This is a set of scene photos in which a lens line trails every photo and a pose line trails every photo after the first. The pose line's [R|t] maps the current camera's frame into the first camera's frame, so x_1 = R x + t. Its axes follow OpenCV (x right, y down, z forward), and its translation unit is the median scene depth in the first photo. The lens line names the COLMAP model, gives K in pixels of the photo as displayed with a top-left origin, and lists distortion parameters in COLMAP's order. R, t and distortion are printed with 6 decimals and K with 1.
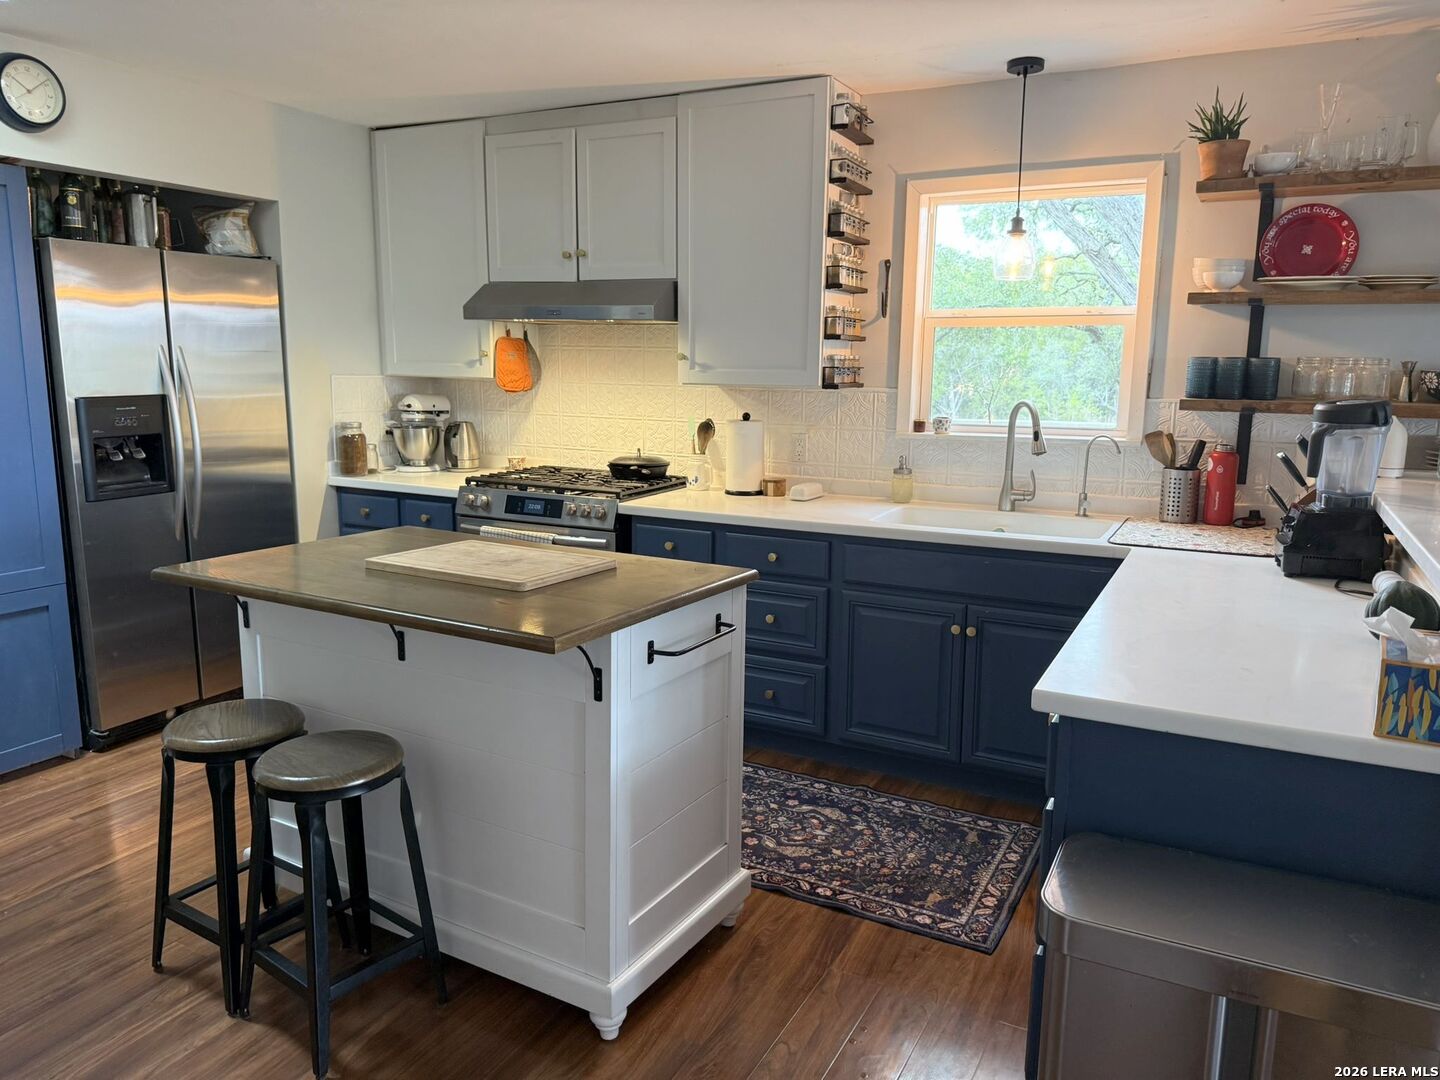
lens RADIAL K [[1051.0, 0, 720.0], [0, 1051.0, 540.0], [0, 0, 1]] dist [0.012046, -0.003008]
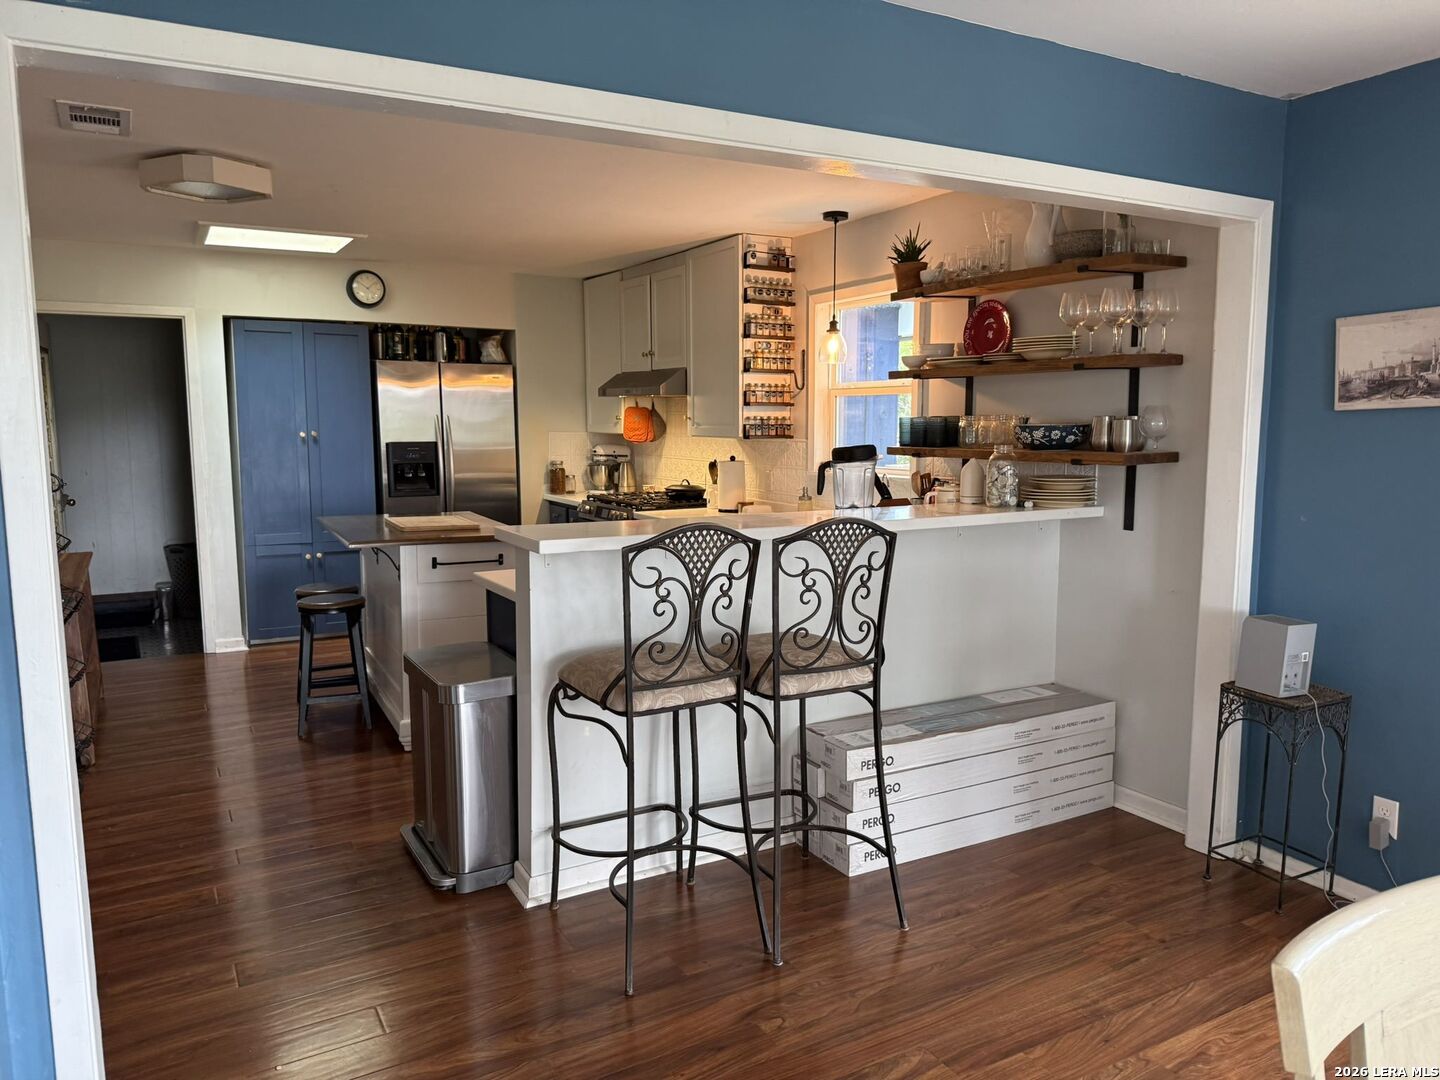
lens RADIAL K [[1013.3, 0, 720.0], [0, 1013.3, 540.0], [0, 0, 1]] dist [0.148724, -0.285992]
pose [[0.845491, 0.052197, -0.531433, 0.806312], [-0.081578, 0.996155, -0.031946, 0.044942], [0.527722, 0.070364, 0.846498, -0.213807]]
